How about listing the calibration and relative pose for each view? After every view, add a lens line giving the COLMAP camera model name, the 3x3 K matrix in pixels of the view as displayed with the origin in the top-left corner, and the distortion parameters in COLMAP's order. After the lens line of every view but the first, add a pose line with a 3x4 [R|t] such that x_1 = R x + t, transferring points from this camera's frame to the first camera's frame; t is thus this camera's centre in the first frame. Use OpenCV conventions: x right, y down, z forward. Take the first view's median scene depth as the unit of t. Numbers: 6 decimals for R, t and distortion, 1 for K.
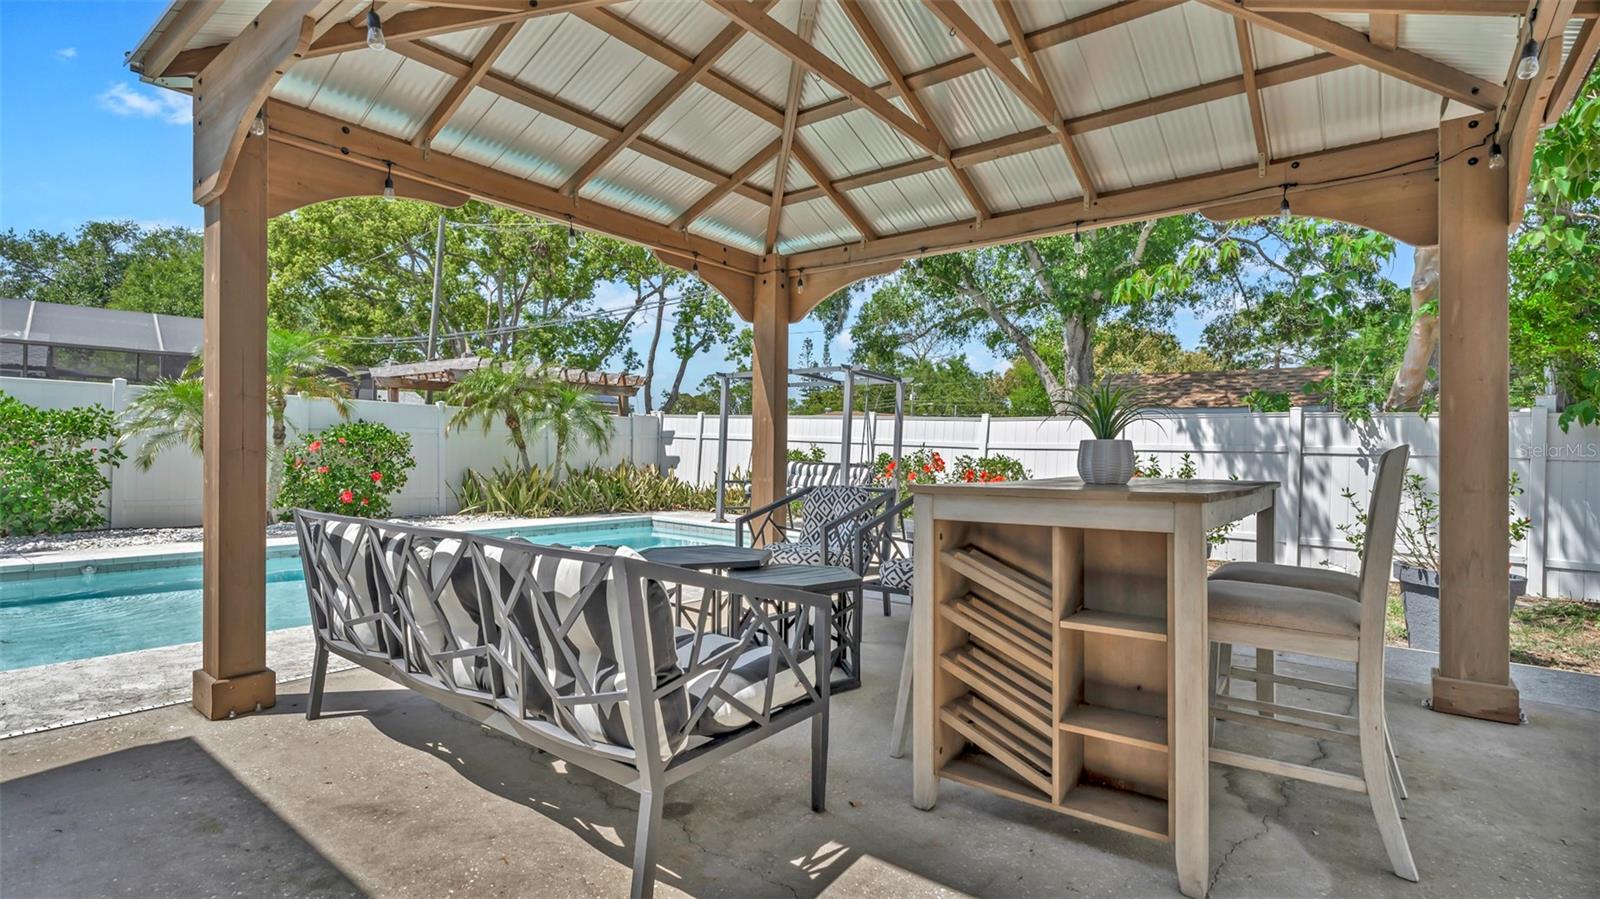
lens RADIAL K [[761.0, 0, 789.5], [0, 761.0, 449.6], [0, 0, 1]] dist [-0.001091, 0.000633]
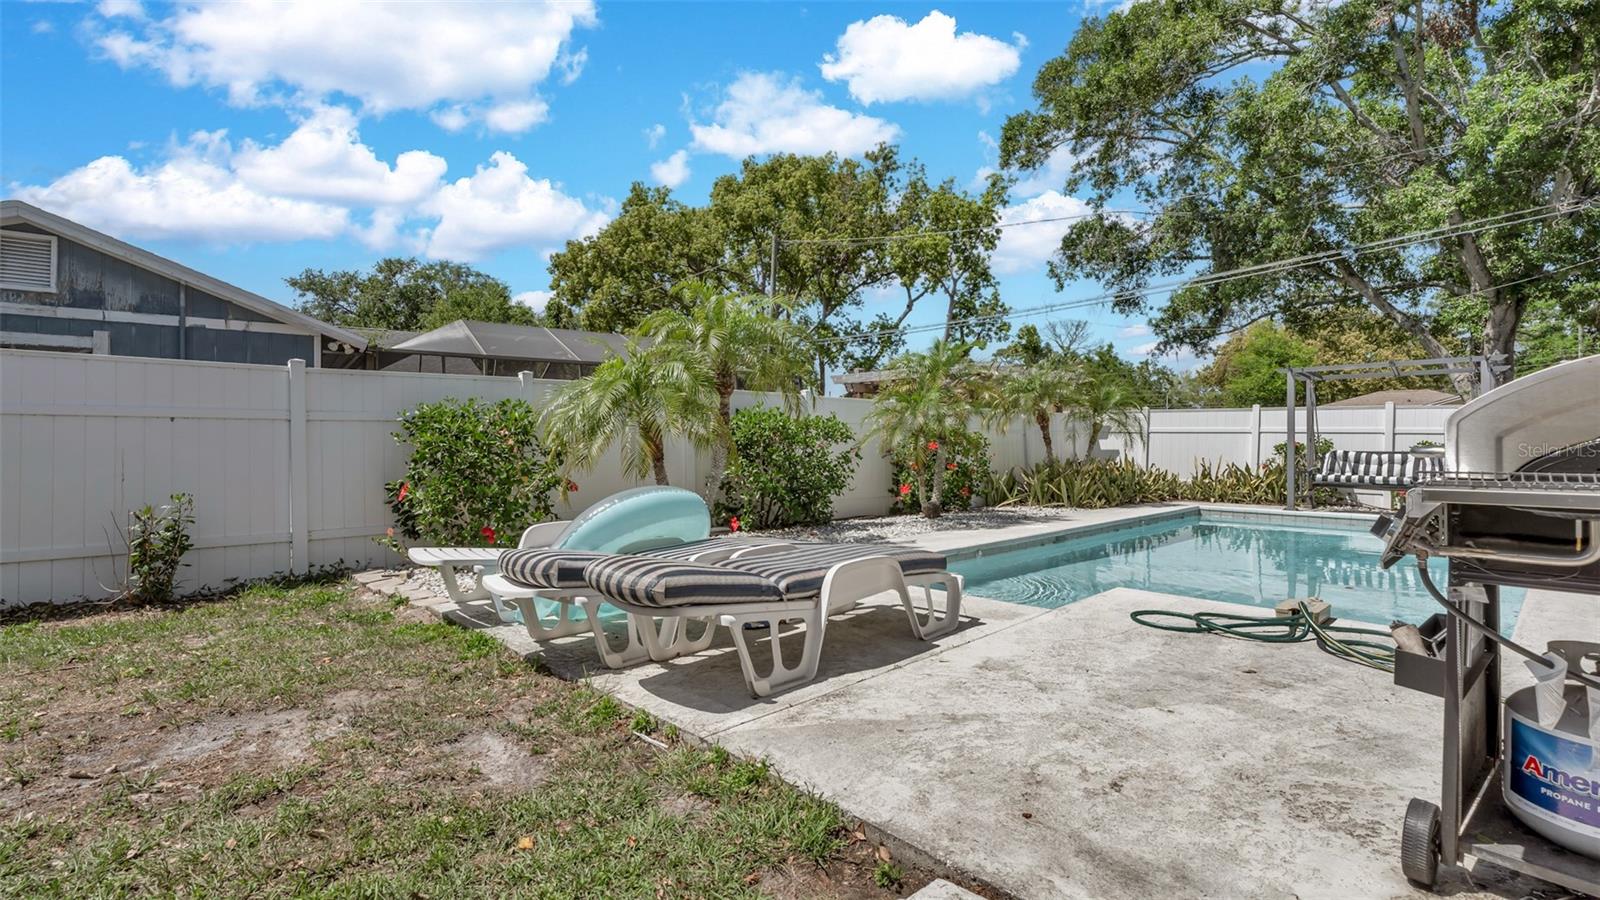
lens RADIAL K [[743.9, 0, 809.2], [0, 743.9, 446.7], [0, 0, 1]] dist [-0.009130, 0.001507]
pose [[0.990836, -0.021460, -0.133355, -0.391683], [0.021494, 0.999768, -0.001184, -0.003294], [0.133350, -0.001694, 0.991068, -0.062093]]
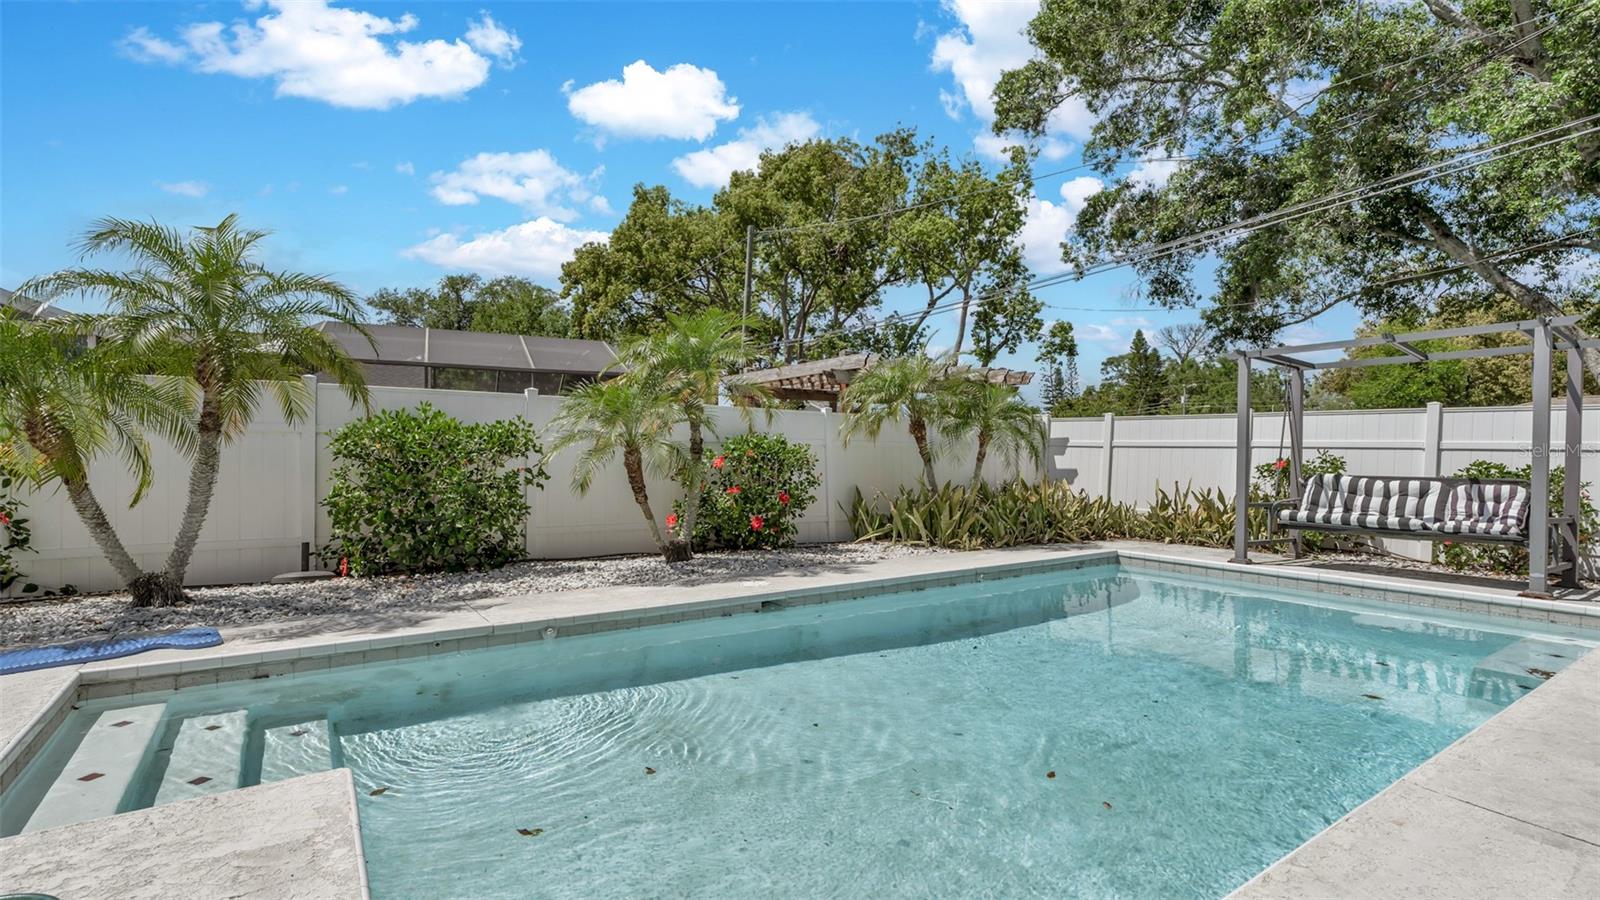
lens RADIAL K [[743.9, 0, 790.3], [0, 743.9, 459.0], [0, 0, 1]] dist [-0.009130, 0.001507]
pose [[0.954633, -0.014233, -0.297444, -0.181988], [0.013319, 0.999898, -0.005102, -0.001517], [0.297486, 0.000909, 0.954726, 0.144228]]
